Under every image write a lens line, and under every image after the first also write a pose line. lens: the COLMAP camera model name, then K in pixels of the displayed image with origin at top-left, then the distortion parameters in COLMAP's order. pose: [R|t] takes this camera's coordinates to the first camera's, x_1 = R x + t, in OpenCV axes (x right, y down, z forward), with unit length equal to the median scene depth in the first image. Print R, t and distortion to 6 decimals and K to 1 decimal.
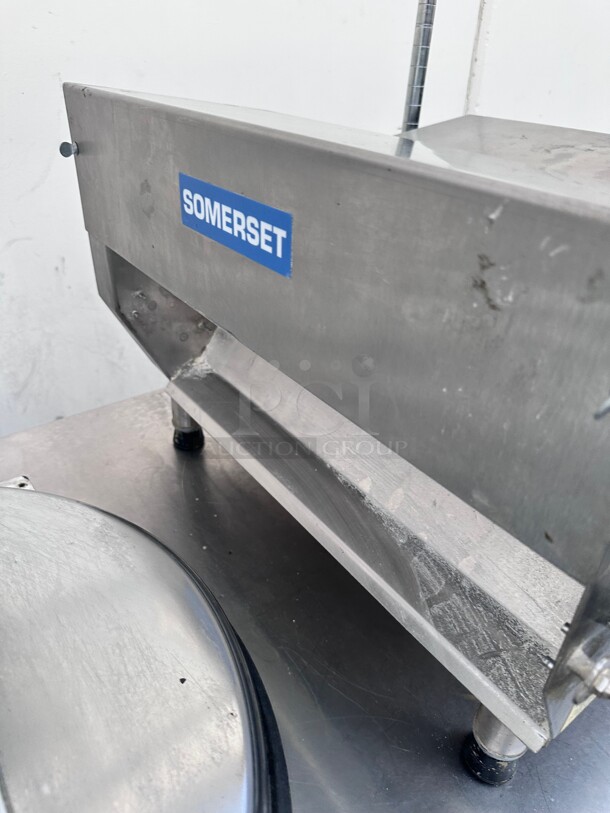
lens RADIAL K [[590.7, 0, 305.0], [0, 590.7, 406.5], [0, 0, 1]] dist [0.006405, -0.048097]
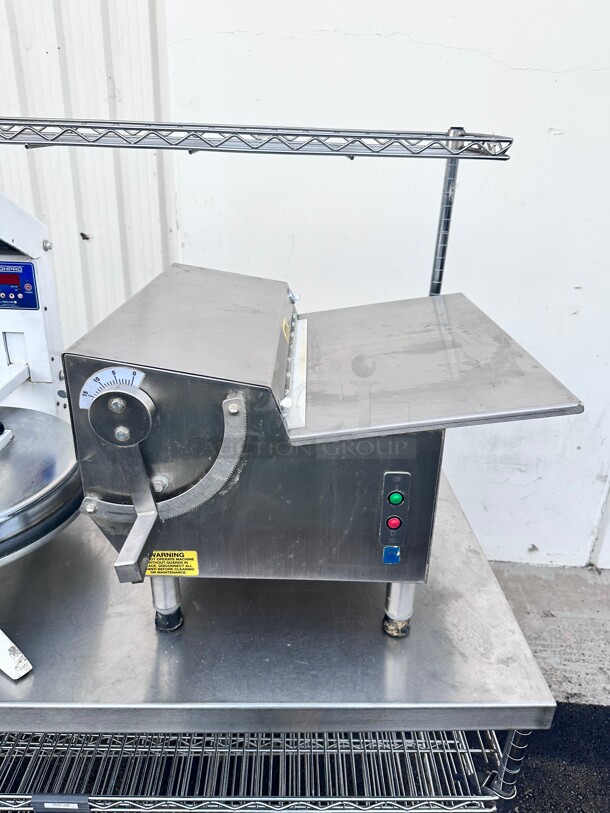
lens RADIAL K [[590.7, 0, 305.0], [0, 590.7, 406.5], [0, 0, 1]] dist [0.006405, -0.048097]
pose [[0.817428, 0.217898, -0.533229, 1.340097], [-0.307642, 0.947759, -0.084317, -0.030598], [0.487000, 0.232966, 0.841759, -0.477768]]
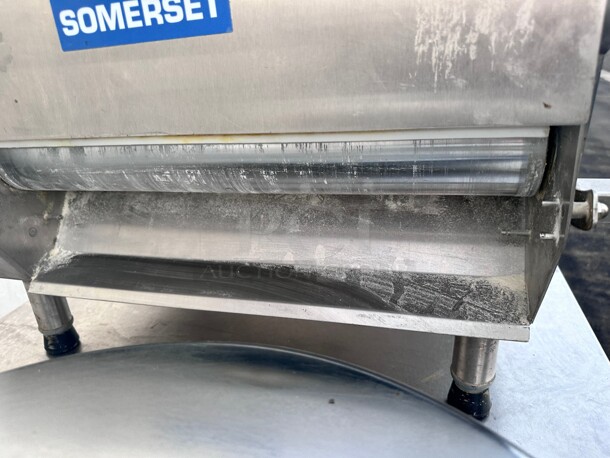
lens RADIAL K [[443.2, 0, 305.0], [0, 443.2, 229.0], [0, 0, 1]] dist [0.006405, -0.048097]
pose [[0.792831, -0.319099, 0.519226, -0.295155], [0.407553, 0.911046, -0.062414, 0.143479], [-0.453123, 0.261096, 0.852355, 0.209013]]
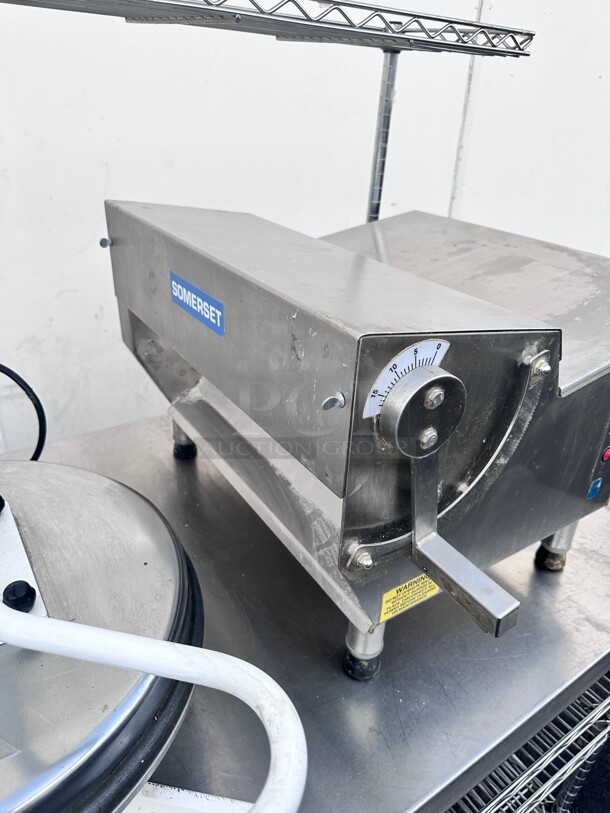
lens RADIAL K [[578.4, 0, 313.4], [0, 578.4, 399.3], [0, 0, 1]] dist [-0.000739, -0.003801]
pose [[0.998930, 0.032468, -0.032923, 0.189882], [-0.035120, 0.995894, -0.083443, 0.058720], [0.030078, 0.084510, 0.995969, -0.422809]]
